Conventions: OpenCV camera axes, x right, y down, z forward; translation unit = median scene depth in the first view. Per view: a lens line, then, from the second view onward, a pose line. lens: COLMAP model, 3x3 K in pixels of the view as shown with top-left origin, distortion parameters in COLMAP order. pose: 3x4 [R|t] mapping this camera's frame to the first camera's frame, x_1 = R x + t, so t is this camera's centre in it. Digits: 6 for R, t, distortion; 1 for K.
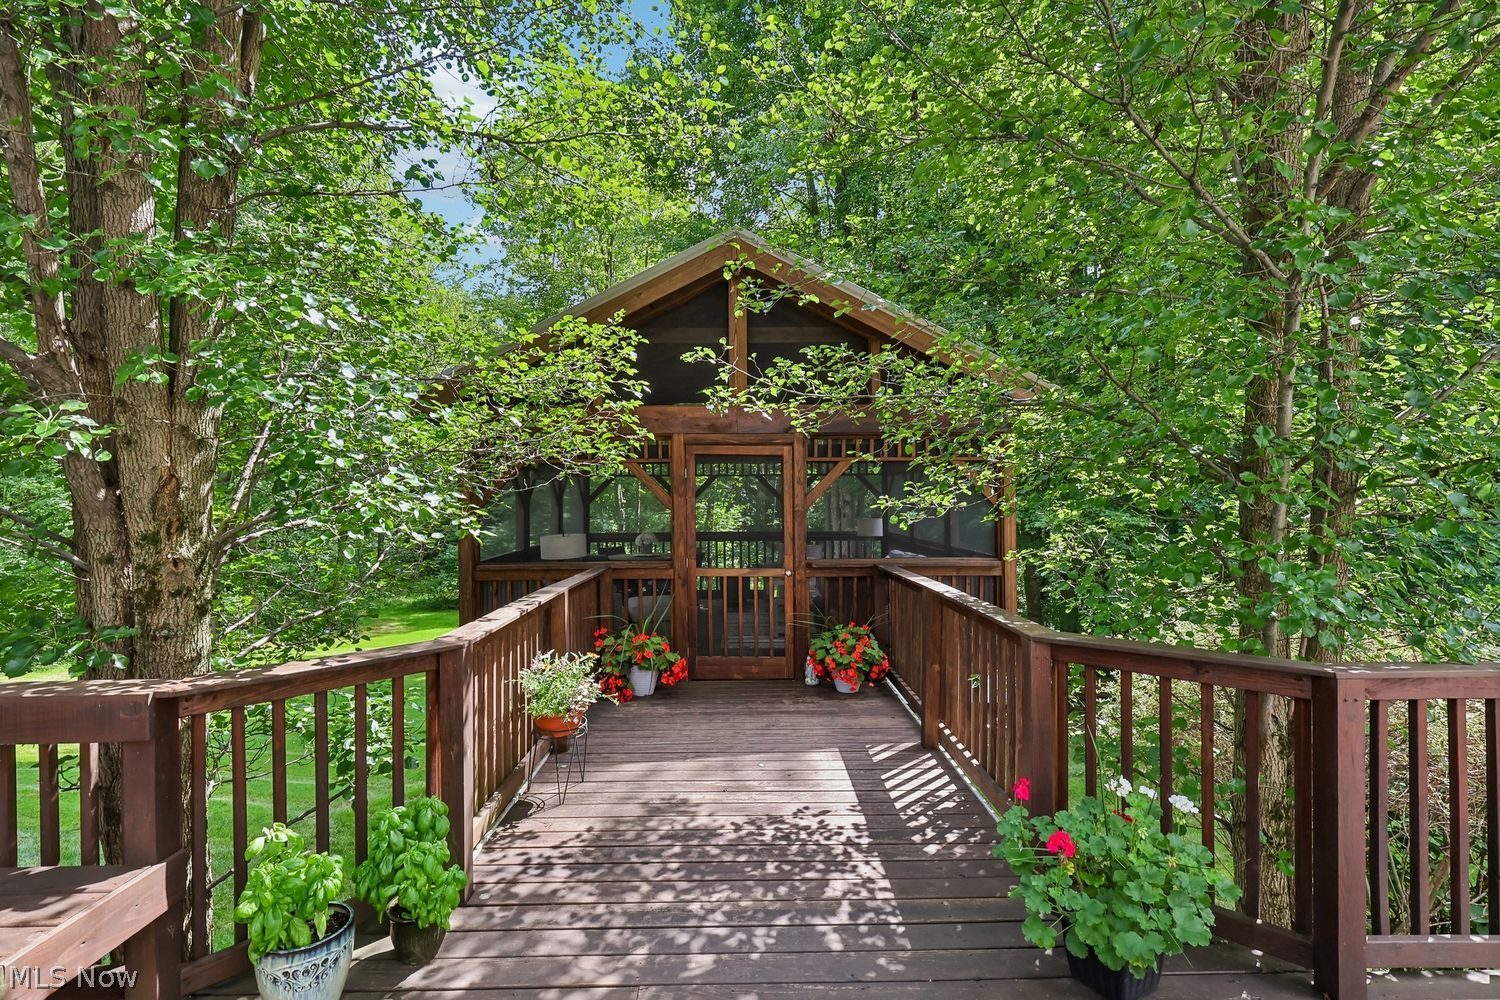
lens RADIAL K [[695.6, 0, 748.4], [0, 695.6, 505.7], [0, 0, 1]] dist [-0.003895, 0.000007]
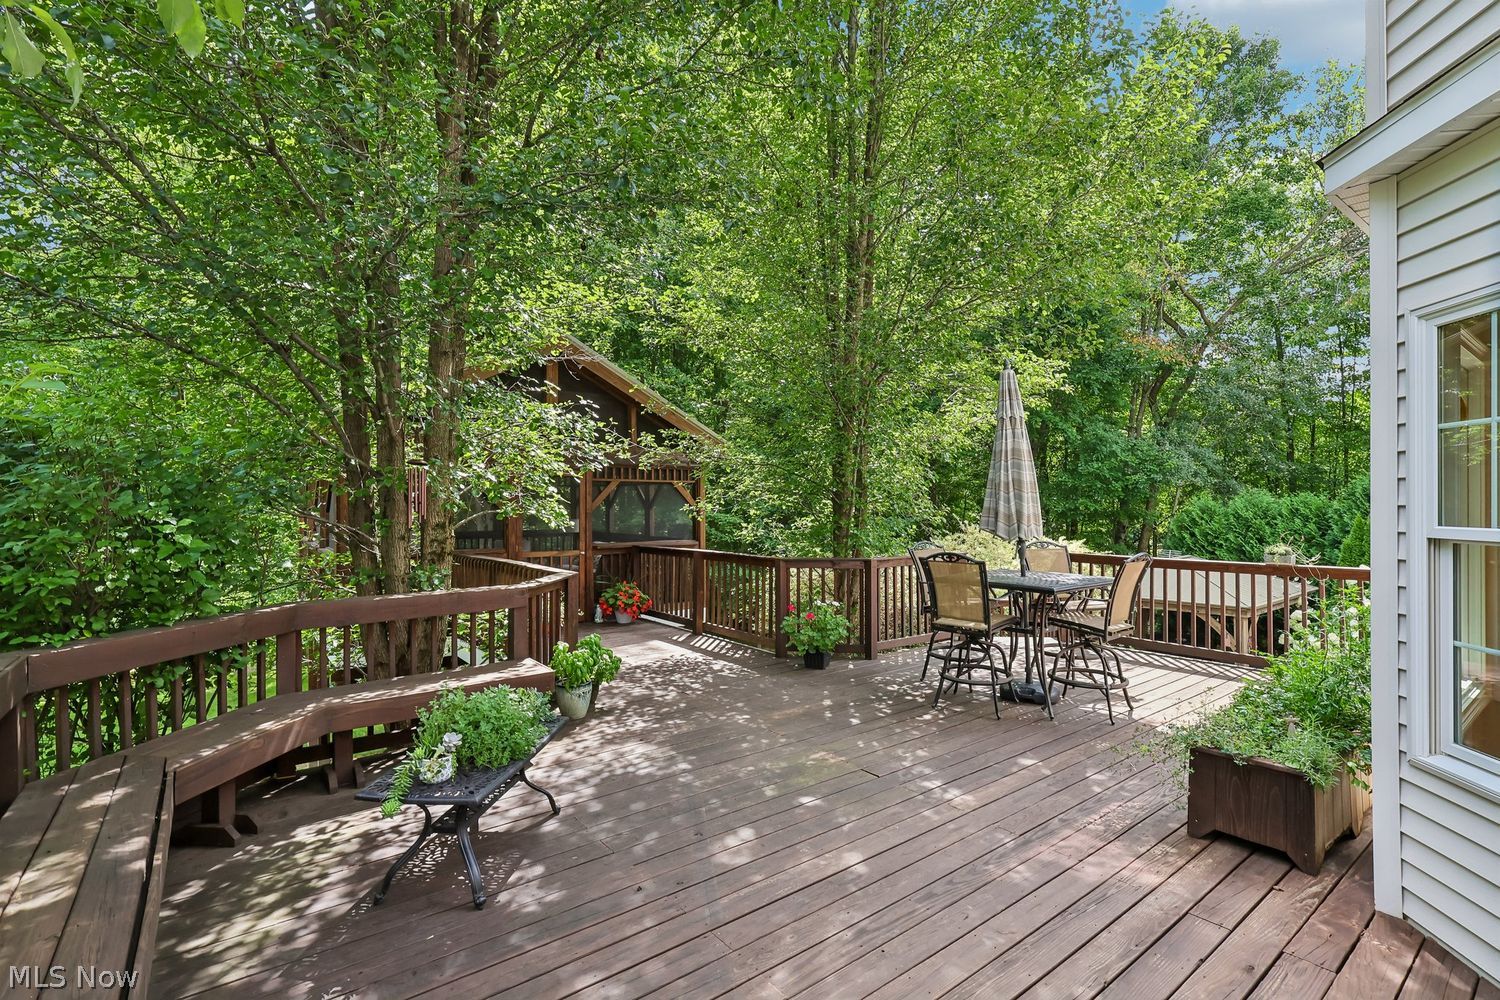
lens RADIAL K [[695.6, 0, 753.9], [0, 695.6, 500.2], [0, 0, 1]] dist [-0.003895, 0.000007]
pose [[0.800141, 0.006688, 0.599775, -1.354310], [-0.001021, 0.999952, -0.009788, -0.016503], [-0.599811, 0.007220, 0.800109, -1.139610]]
